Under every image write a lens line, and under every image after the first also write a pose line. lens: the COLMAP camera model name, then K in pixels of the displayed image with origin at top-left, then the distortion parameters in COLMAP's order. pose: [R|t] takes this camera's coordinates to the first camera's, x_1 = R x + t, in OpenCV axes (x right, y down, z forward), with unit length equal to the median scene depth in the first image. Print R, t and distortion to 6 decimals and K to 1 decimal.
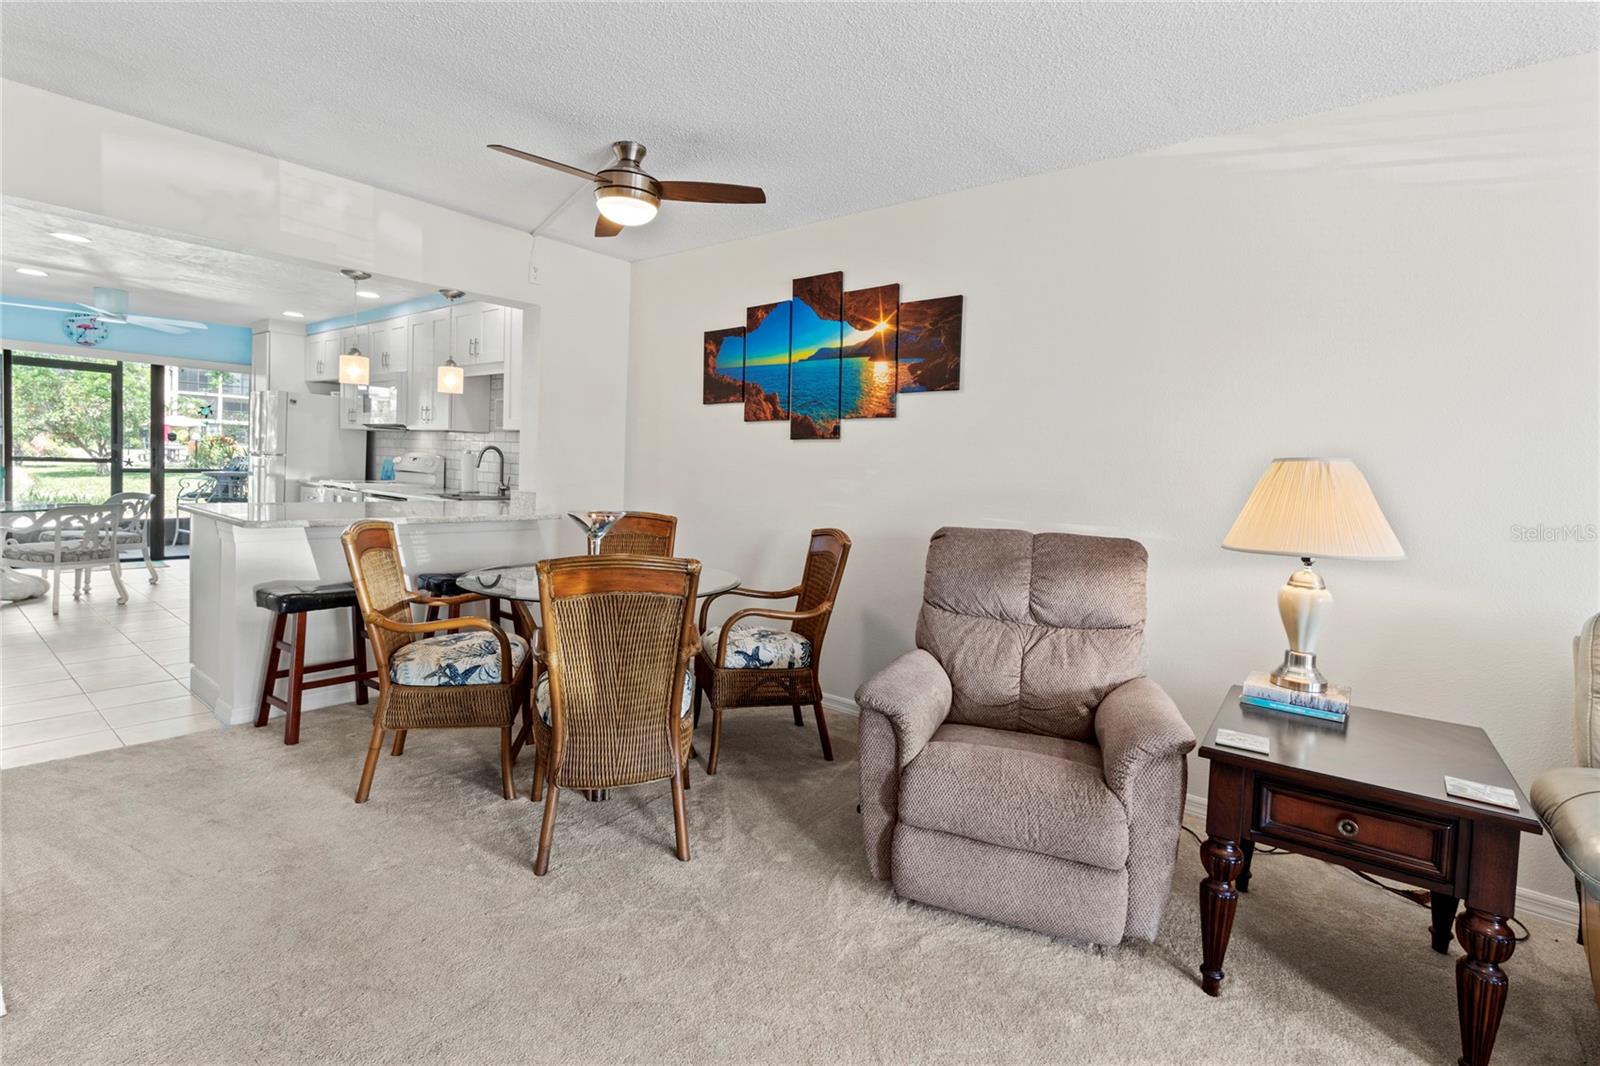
lens RADIAL K [[751.8, 0, 814.1], [0, 751.8, 498.2], [0, 0, 1]] dist [-0.002418, 0.002522]
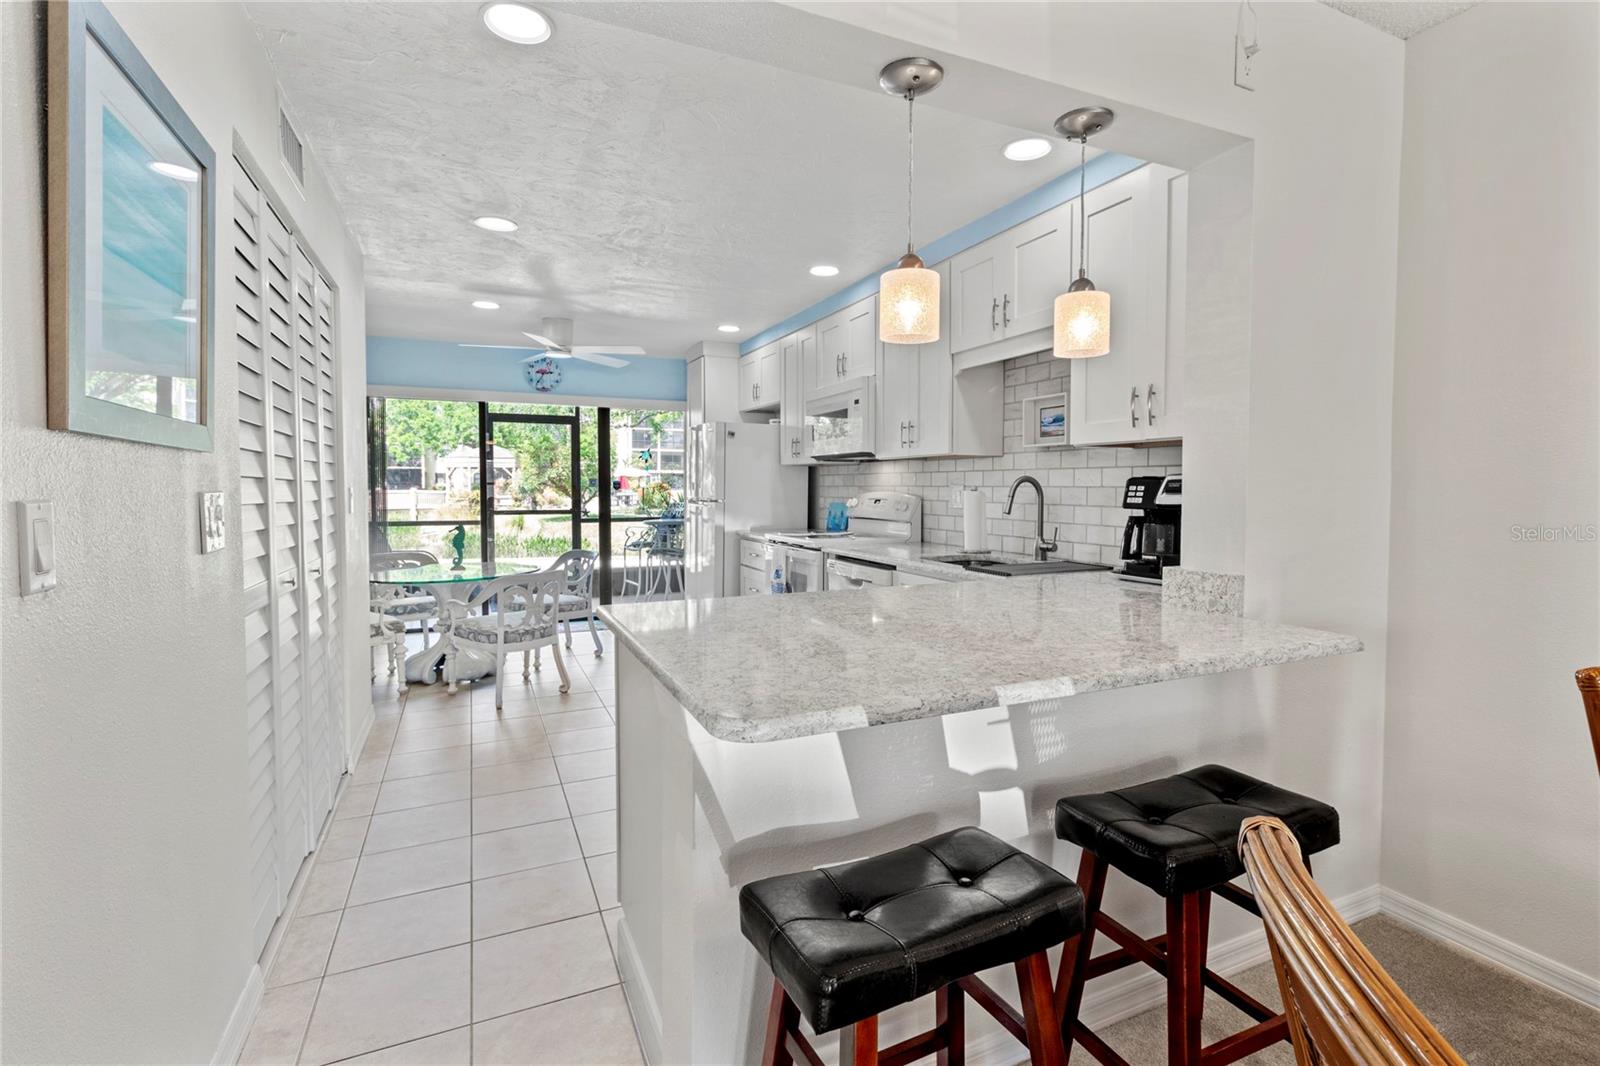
lens RADIAL K [[751.8, 0, 817.4], [0, 751.8, 505.0], [0, 0, 1]] dist [-0.002418, 0.002522]
pose [[0.894659, -0.031050, -0.445669, -0.395226], [0.017837, 0.999269, -0.033812, -0.037695], [0.446393, 0.022301, 0.894559, 0.502164]]
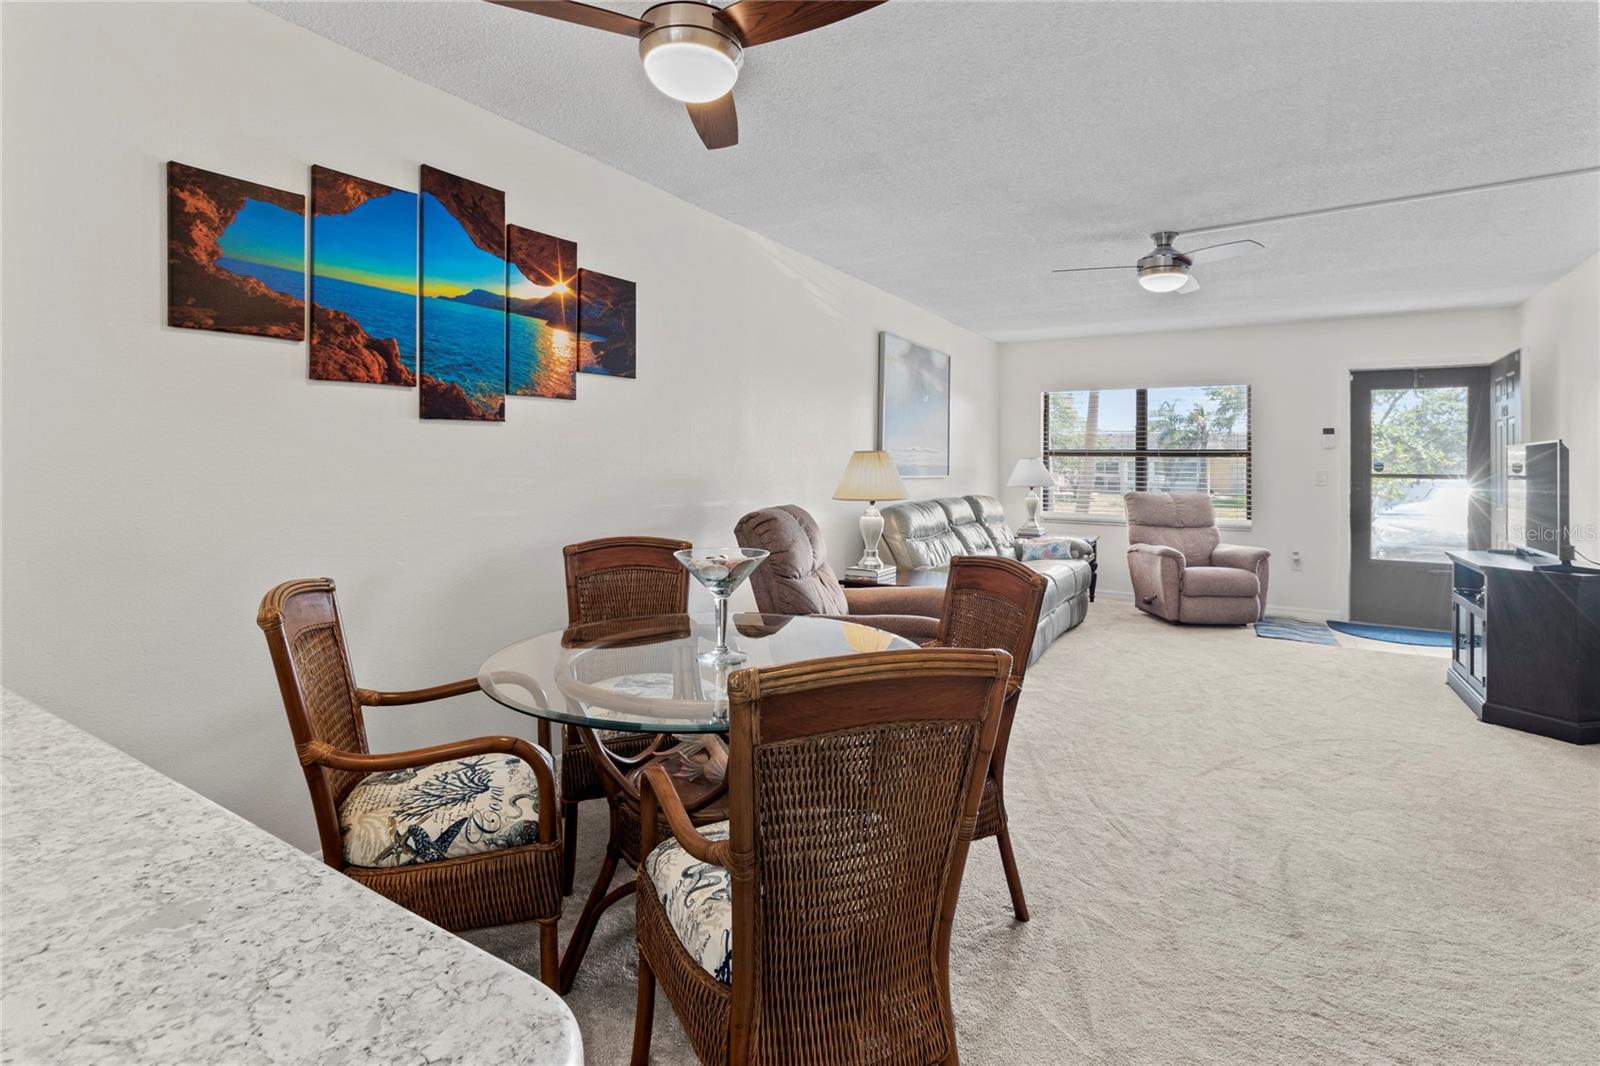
lens RADIAL K [[751.8, 0, 809.9], [0, 751.8, 449.0], [0, 0, 1]] dist [-0.002418, 0.002522]
pose [[-0.116502, -0.024597, 0.992886, -0.629347], [0.024793, 0.999310, 0.027665, -0.056480], [-0.992881, 0.027840, -0.115812, 0.686658]]
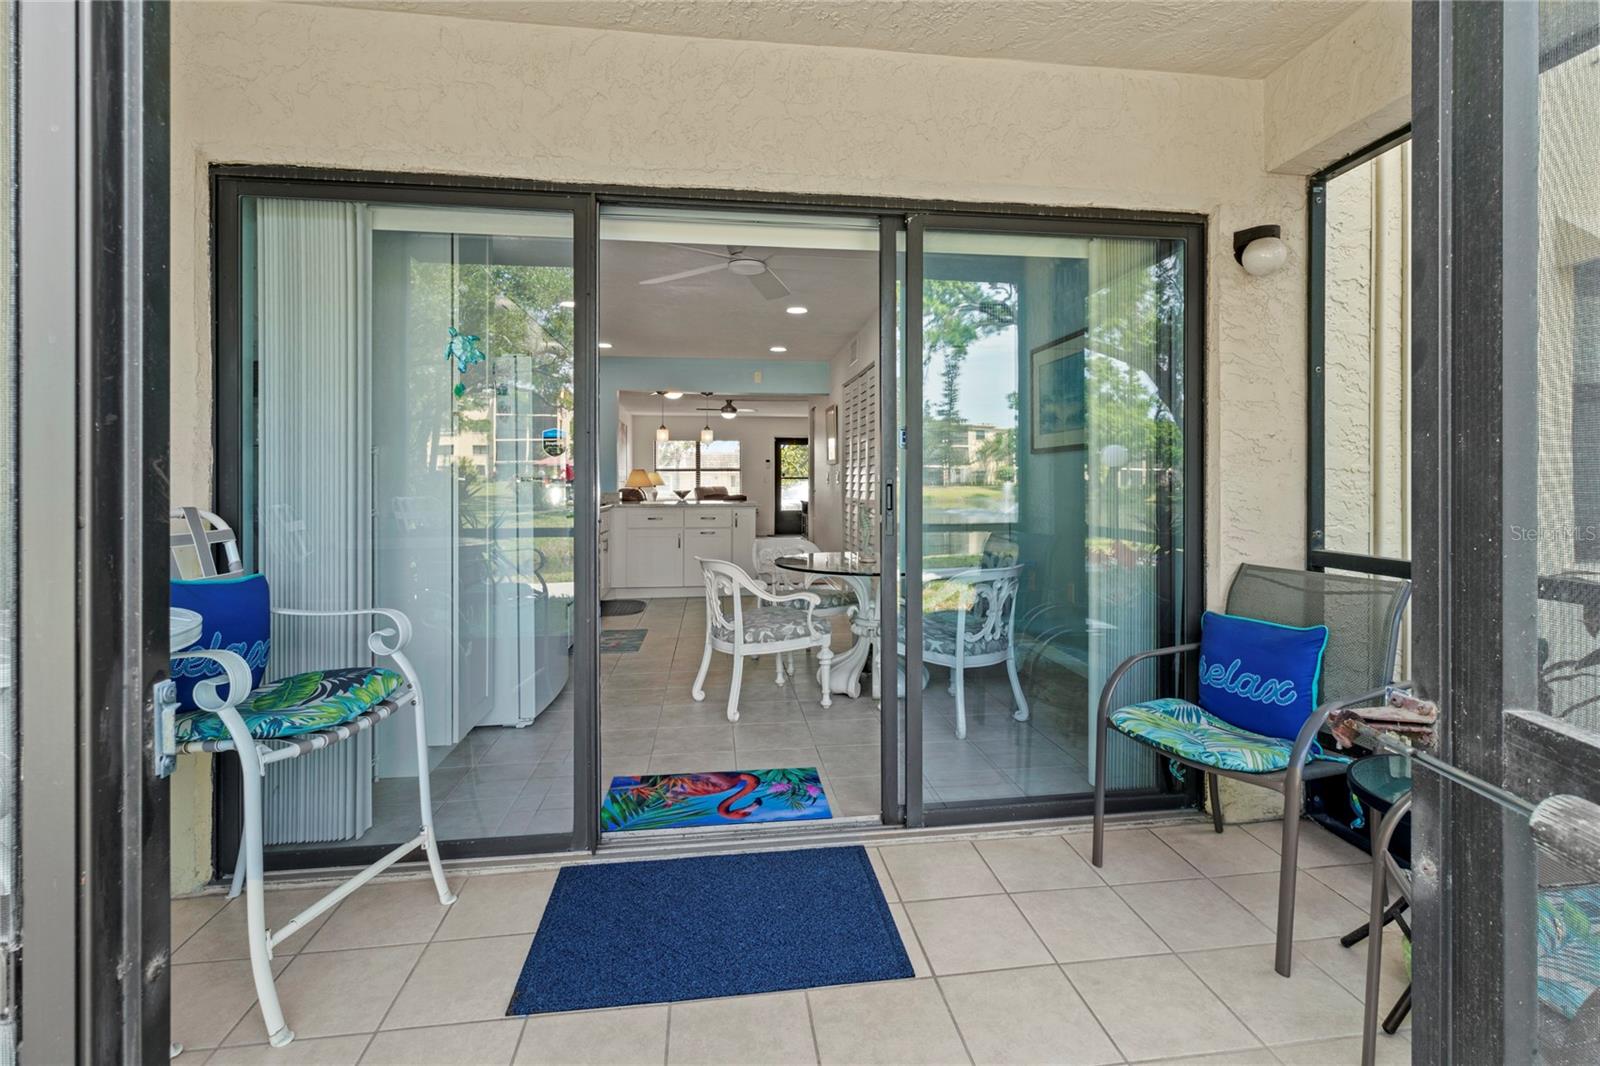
lens RADIAL K [[751.8, 0, 815.0], [0, 751.8, 480.7], [0, 0, 1]] dist [-0.002418, 0.002522]
pose [[-0.722277, -0.041254, 0.690372, -2.005285], [-0.000325, 0.998239, 0.059312, -0.145846], [-0.691604, 0.042615, -0.721019, 2.010304]]
